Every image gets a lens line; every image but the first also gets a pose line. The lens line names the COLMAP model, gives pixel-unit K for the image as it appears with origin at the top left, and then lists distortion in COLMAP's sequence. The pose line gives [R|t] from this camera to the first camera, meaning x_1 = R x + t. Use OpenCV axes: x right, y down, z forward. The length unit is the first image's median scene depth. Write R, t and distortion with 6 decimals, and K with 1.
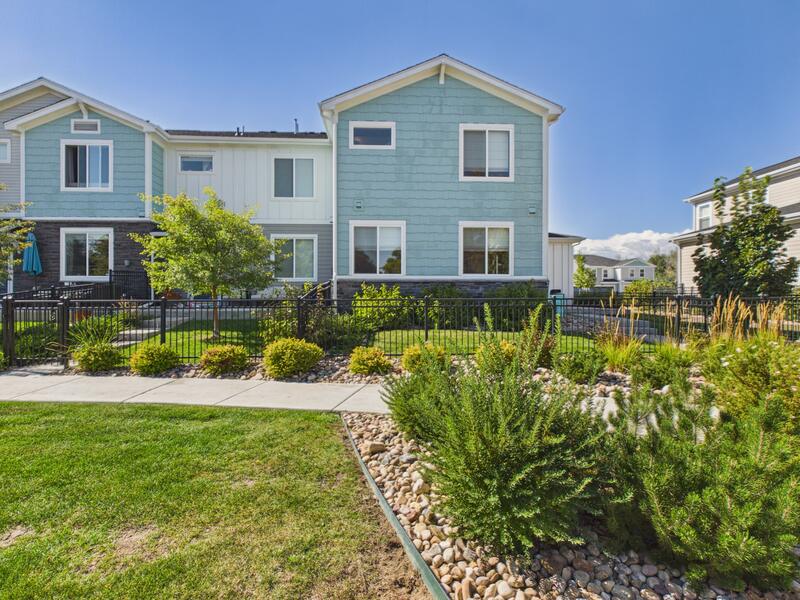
lens RADIAL K [[419.6, 0, 402.5], [0, 419.6, 299.1], [0, 0, 1]] dist [-0.000960, 0.000220]
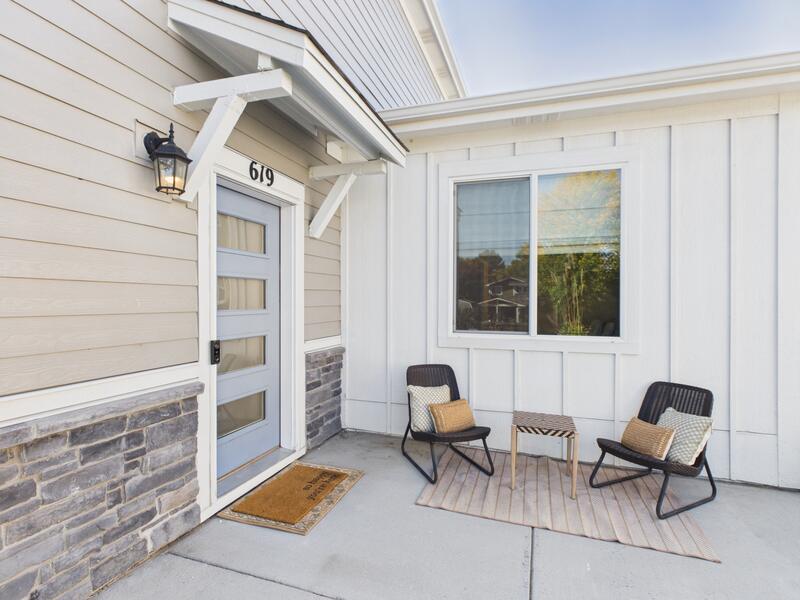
lens RADIAL K [[419.6, 0, 402.5], [0, 419.6, 299.1], [0, 0, 1]] dist [-0.000960, 0.000220]
pose [[0.936988, 0.000785, -0.349362, 0.490896], [-0.002948, 0.999980, -0.005659, -0.088044], [0.349350, 0.006333, 0.936971, 1.235187]]
